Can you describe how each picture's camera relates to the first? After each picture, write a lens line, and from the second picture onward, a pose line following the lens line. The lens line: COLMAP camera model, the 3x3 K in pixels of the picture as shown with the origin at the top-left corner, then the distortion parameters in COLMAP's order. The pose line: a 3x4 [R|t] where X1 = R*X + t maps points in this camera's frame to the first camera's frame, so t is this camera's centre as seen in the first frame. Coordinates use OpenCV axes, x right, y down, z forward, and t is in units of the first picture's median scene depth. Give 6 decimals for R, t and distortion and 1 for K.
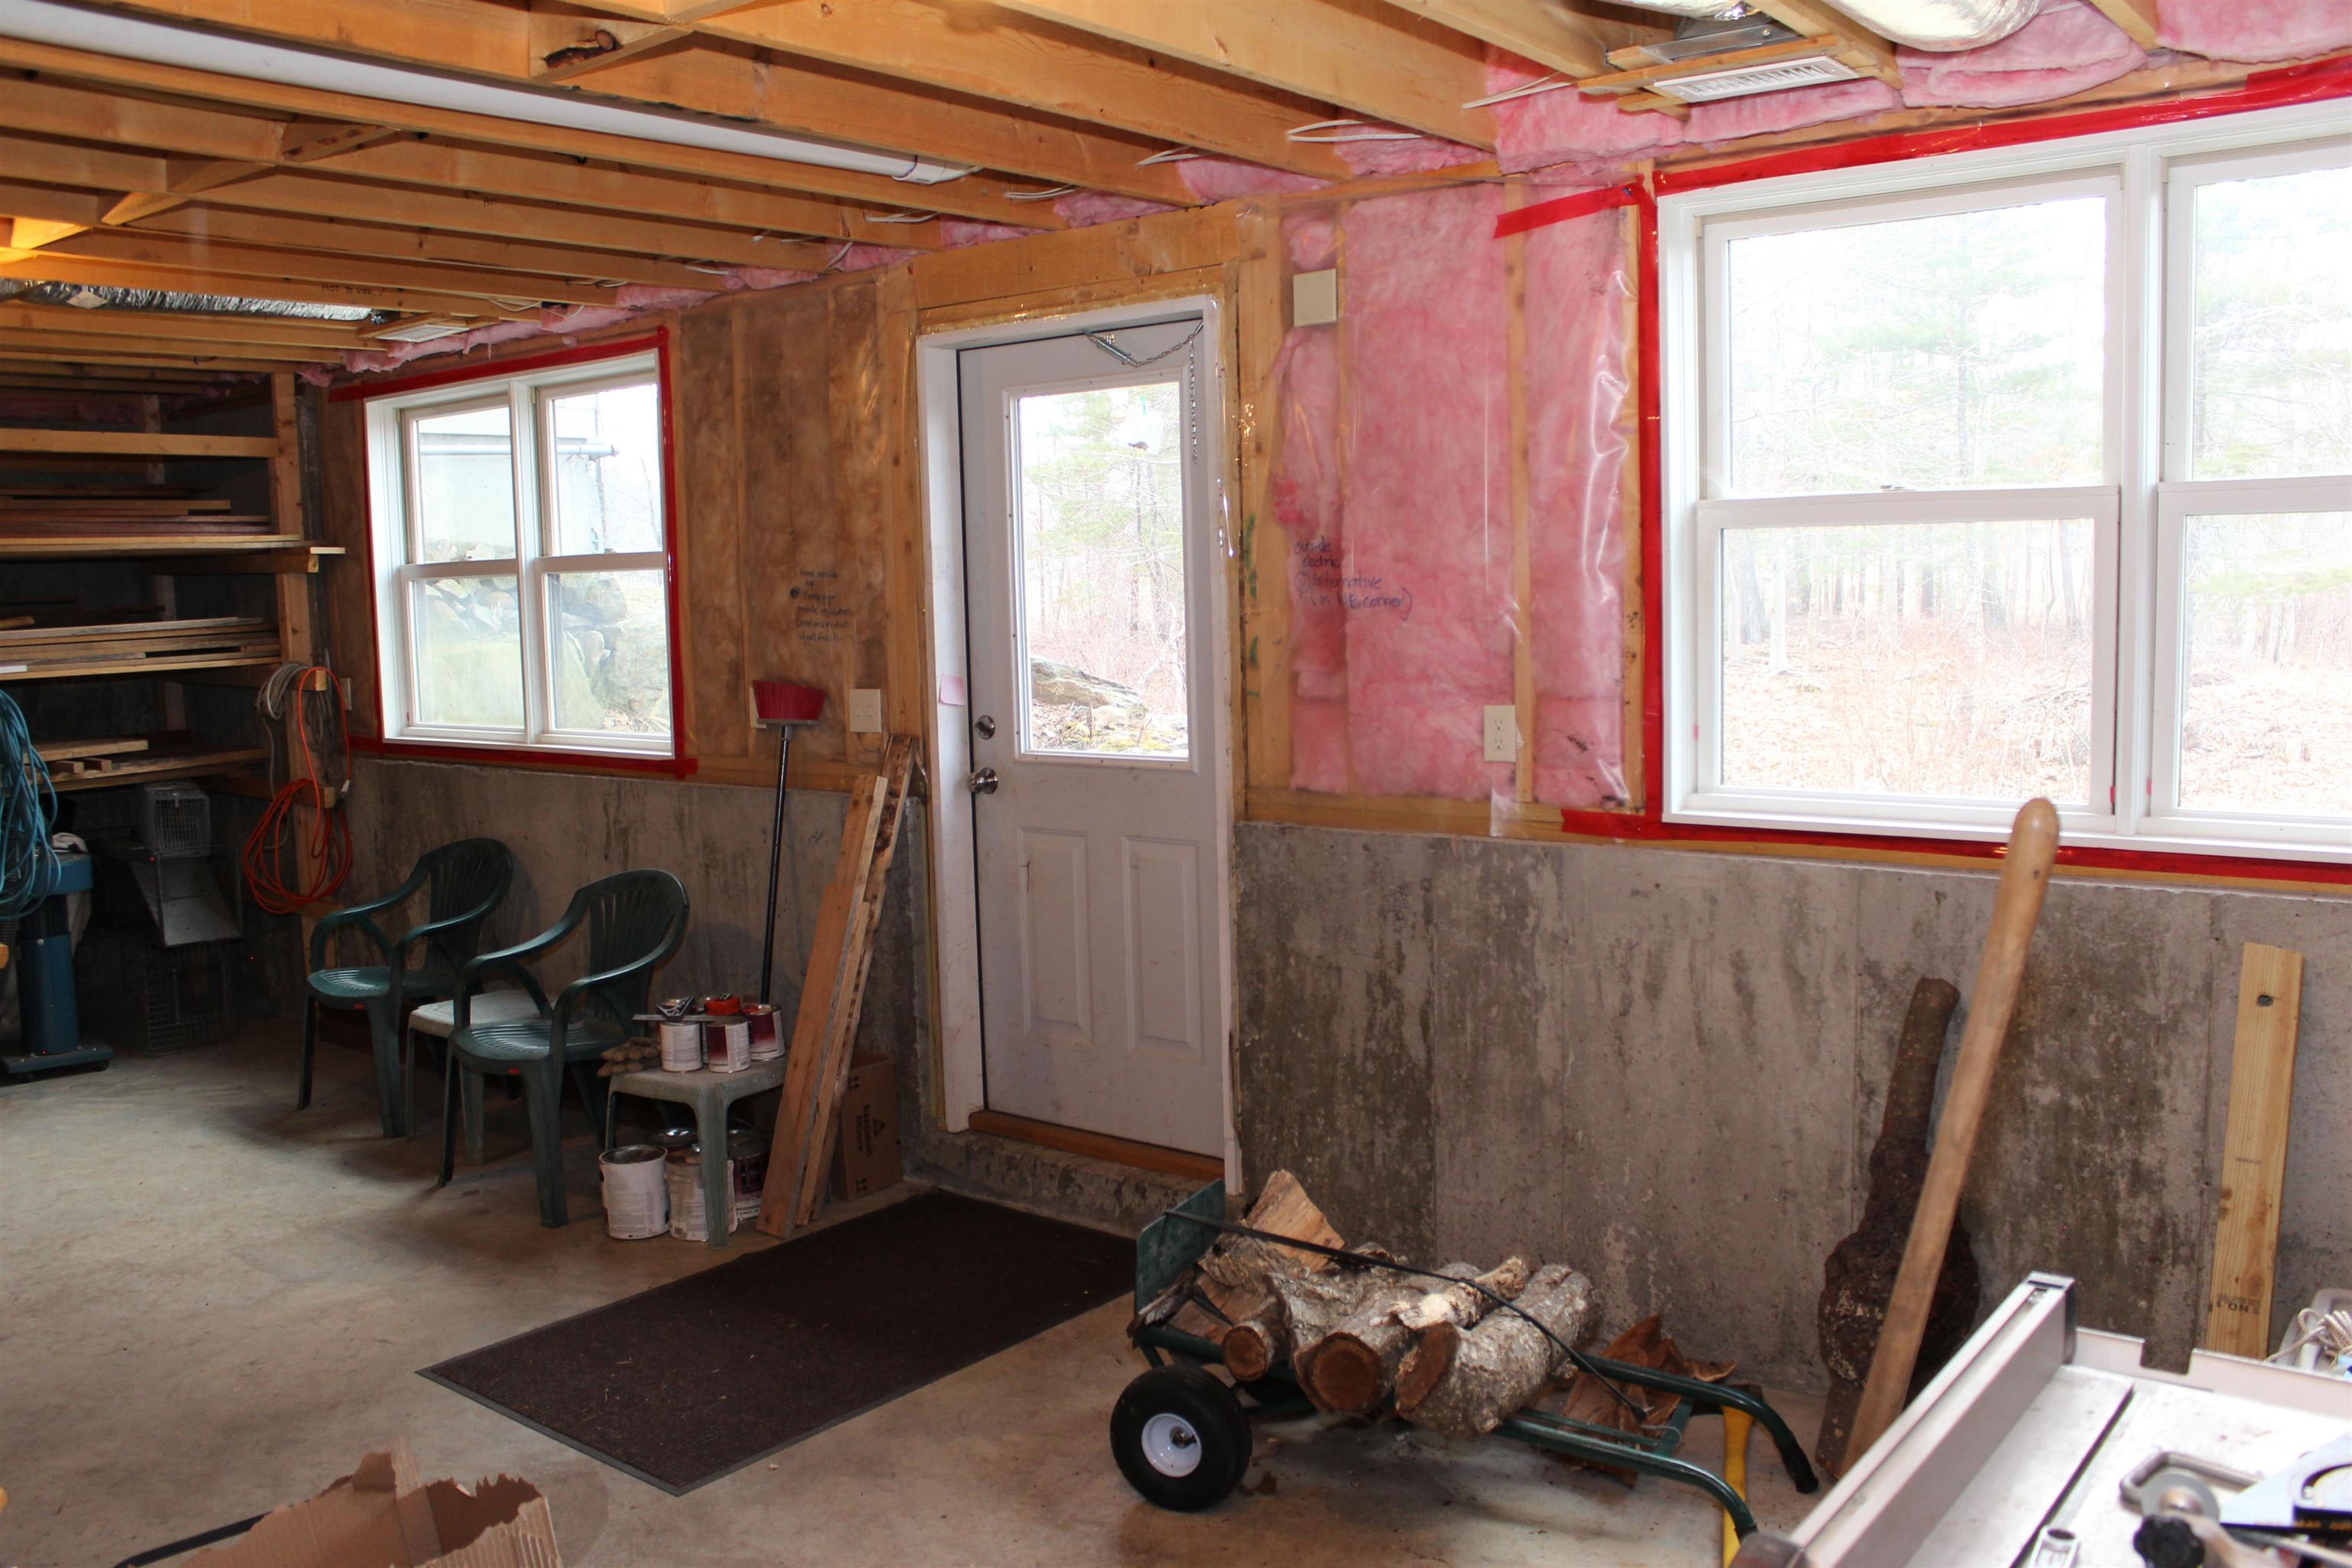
lens RADIAL K [[1969.0, 0, 1198.7], [0, 1969.0, 796.2], [0, 0, 1]] dist [-0.171335, 0.161795]
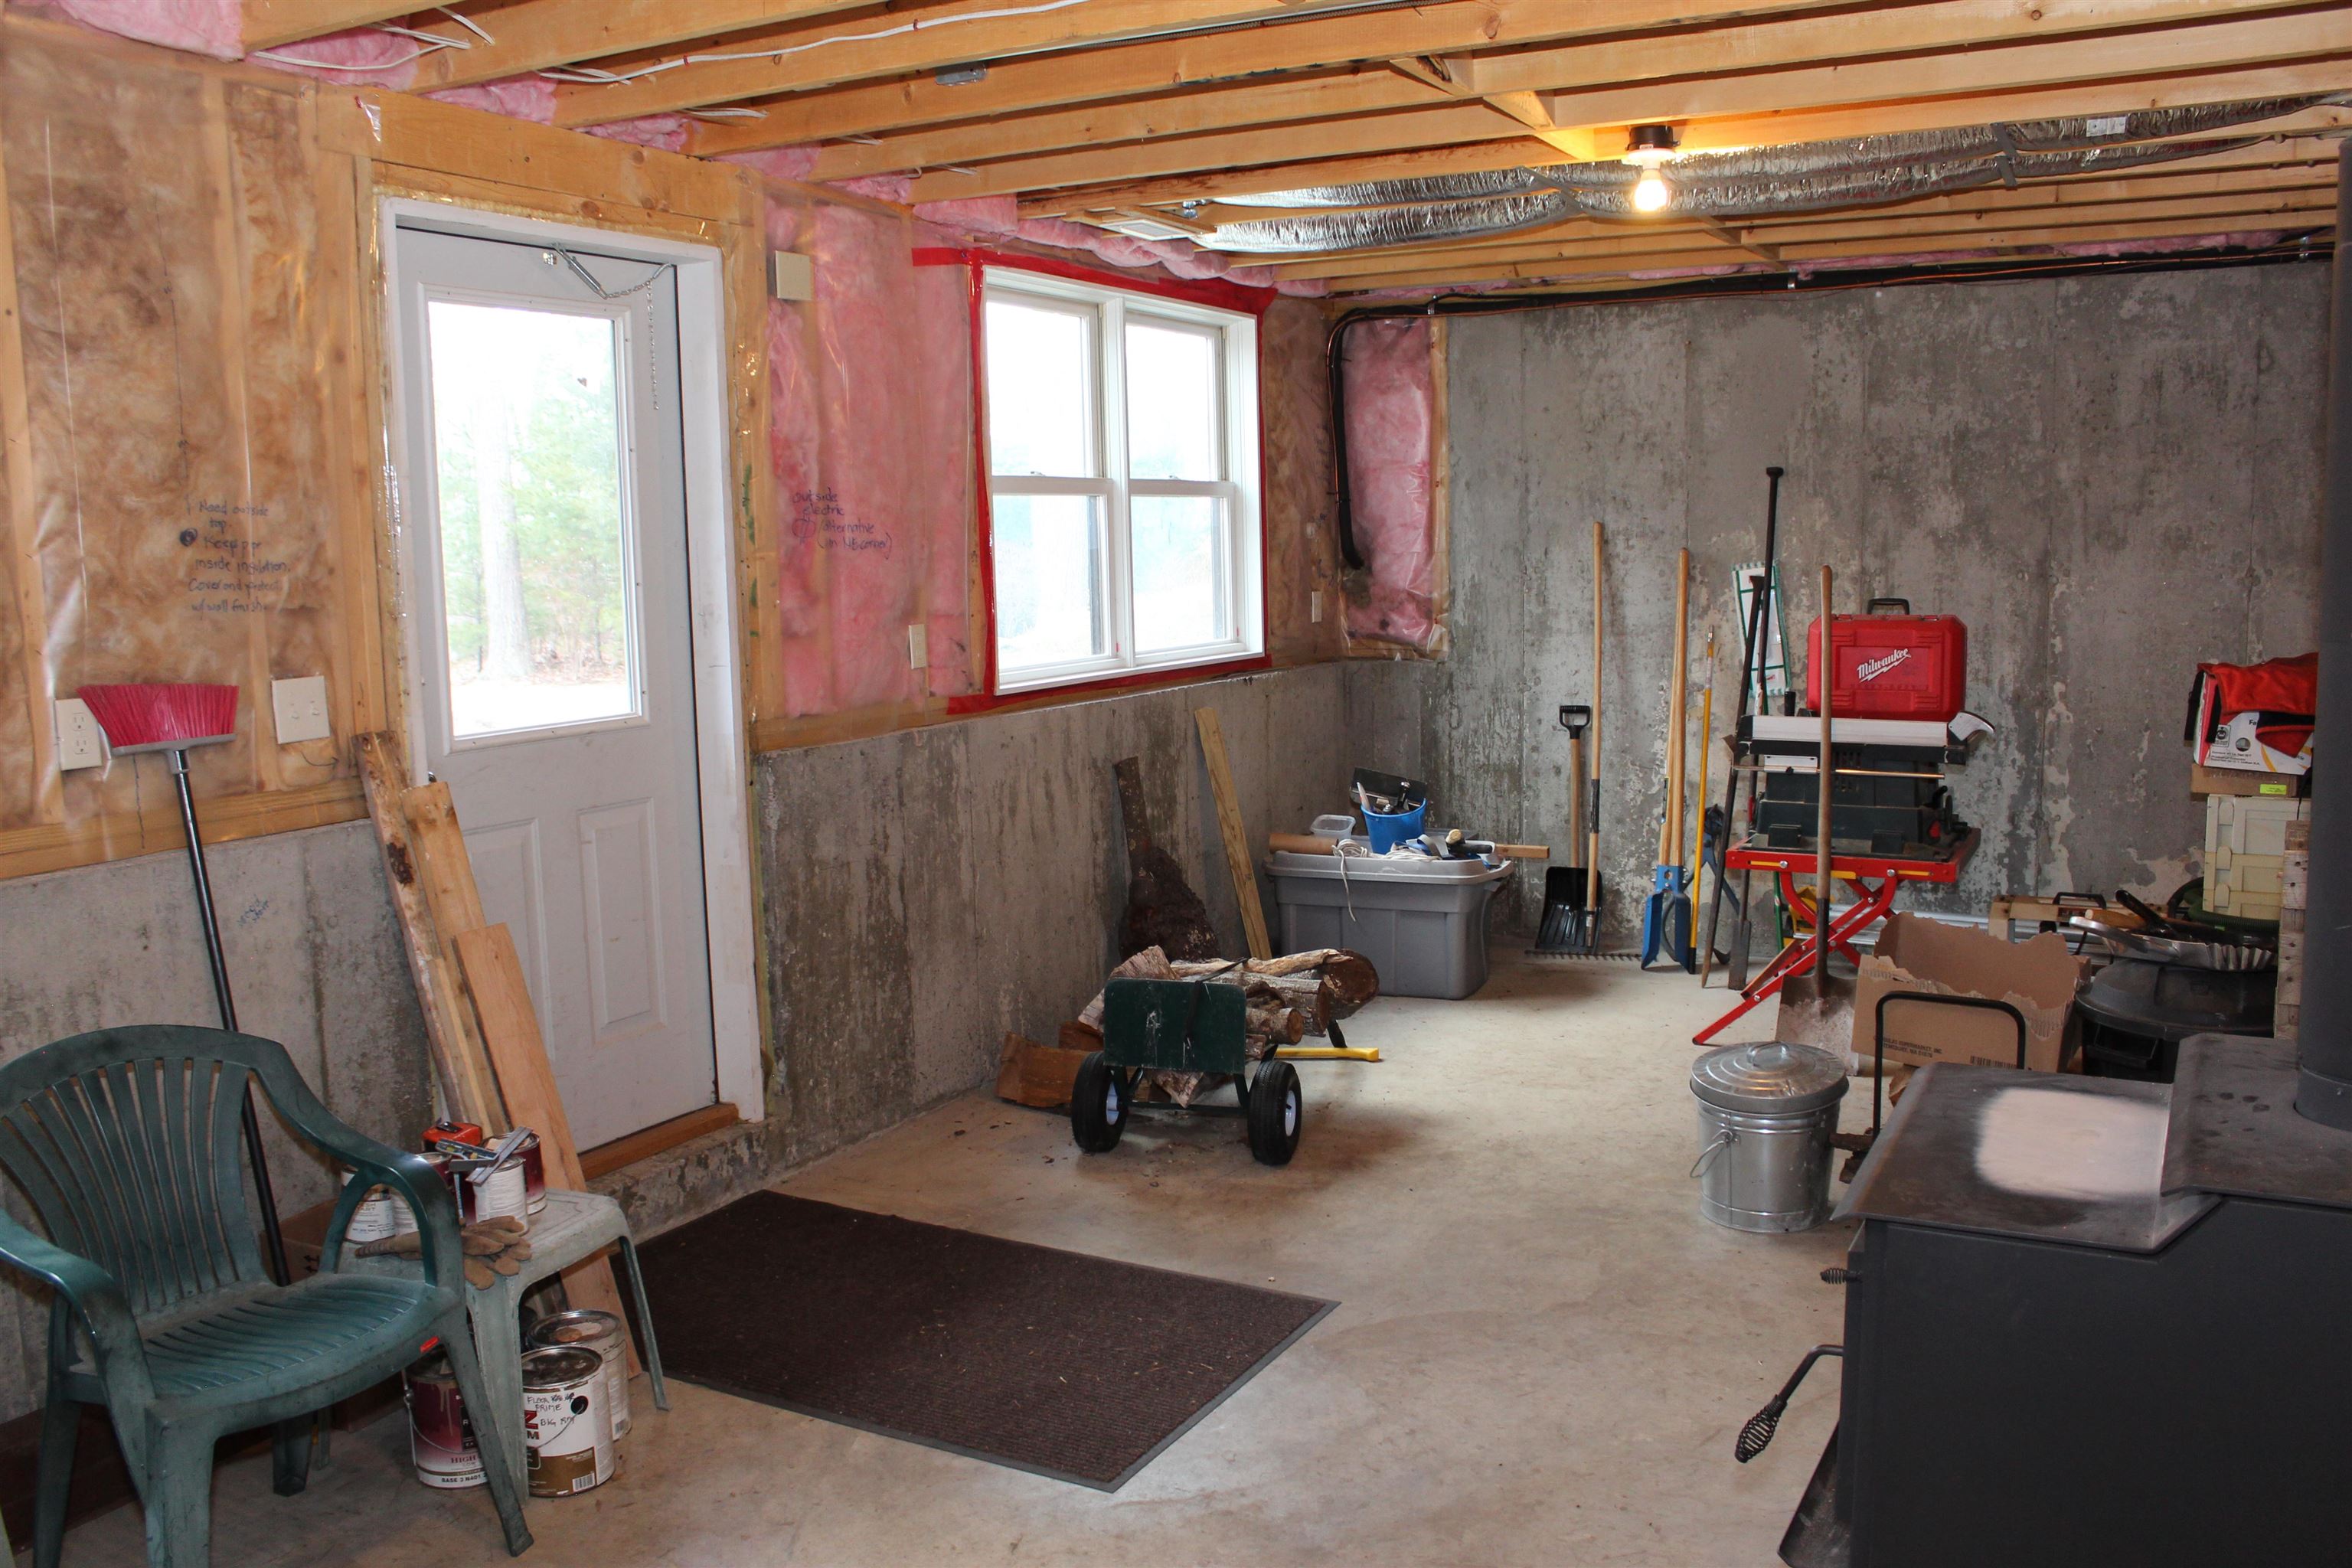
lens RADIAL K [[1969.0, 0, 1198.7], [0, 1969.0, 796.2], [0, 0, 1]] dist [-0.171335, 0.161795]
pose [[-0.179916, -0.100753, 0.978509, -1.117909], [0.133656, 0.983012, 0.125792, -0.070213], [-0.974559, 0.153416, -0.163394, 1.009101]]
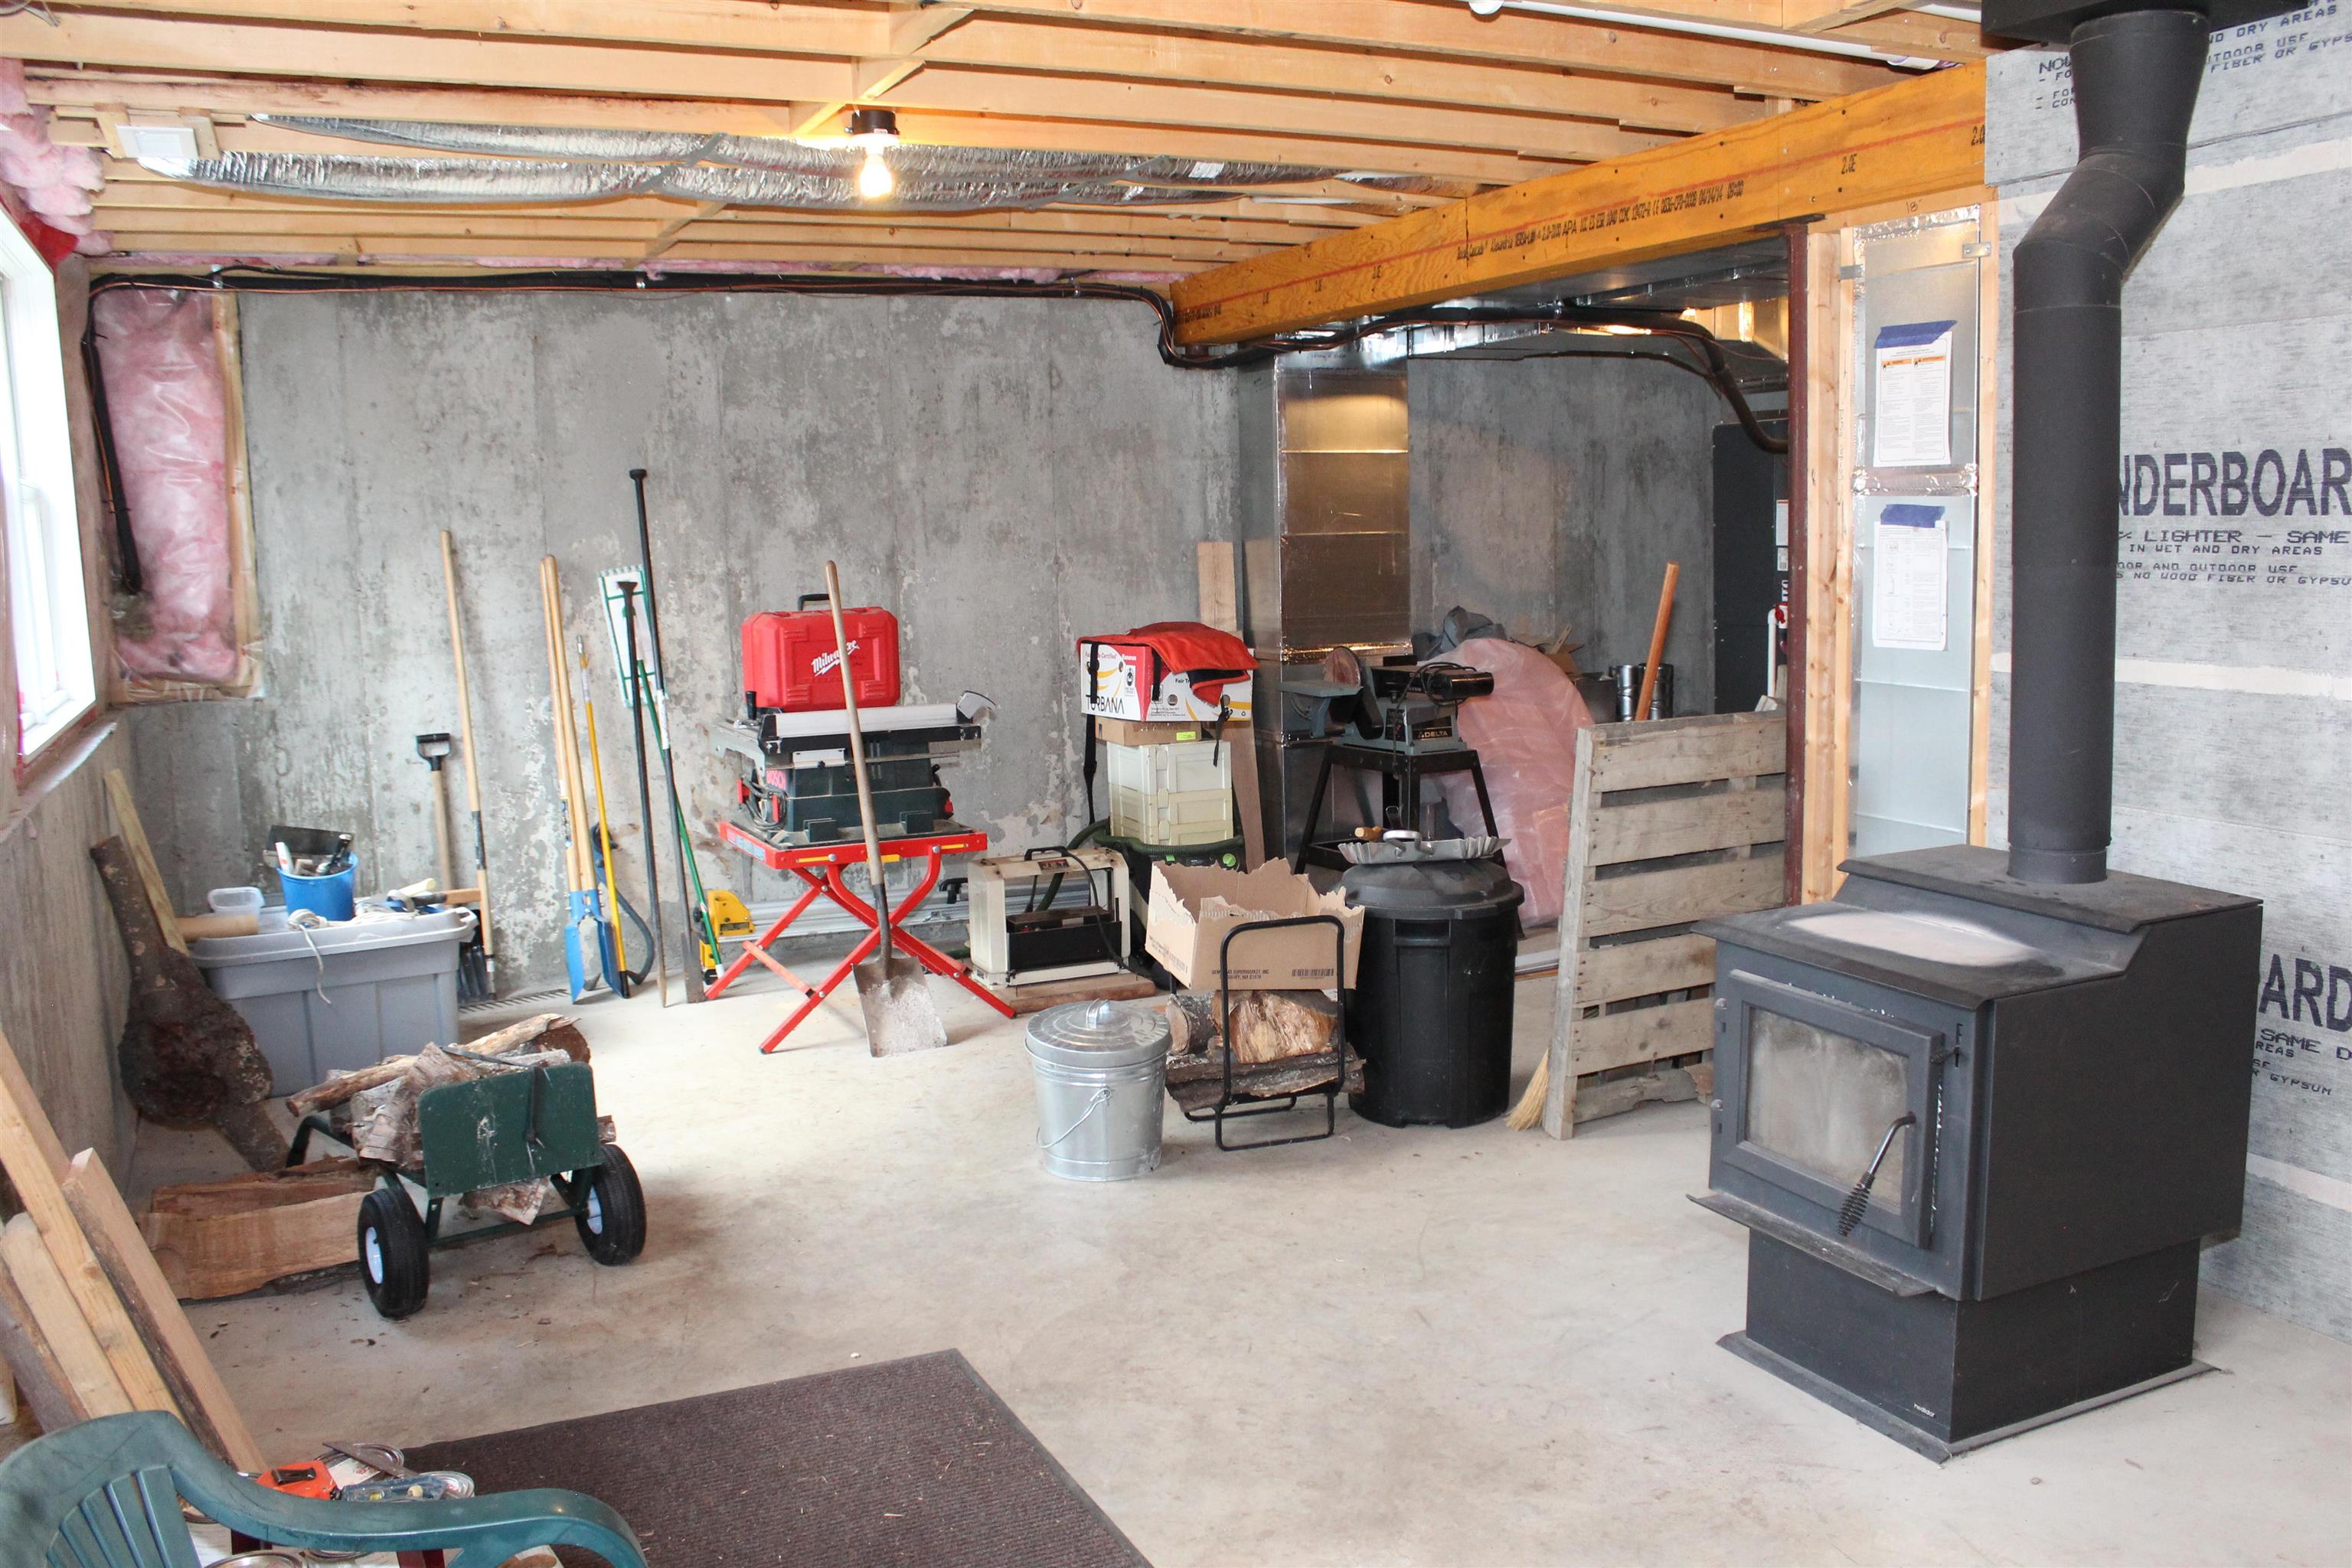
lens RADIAL K [[1969.0, 0, 1198.7], [0, 1969.0, 796.2], [0, 0, 1]] dist [-0.171335, 0.161795]
pose [[-0.899621, -0.011823, 0.436512, -0.701674], [0.096286, 0.969659, 0.224702, -0.124787], [-0.425924, 0.244176, -0.871187, 1.477343]]
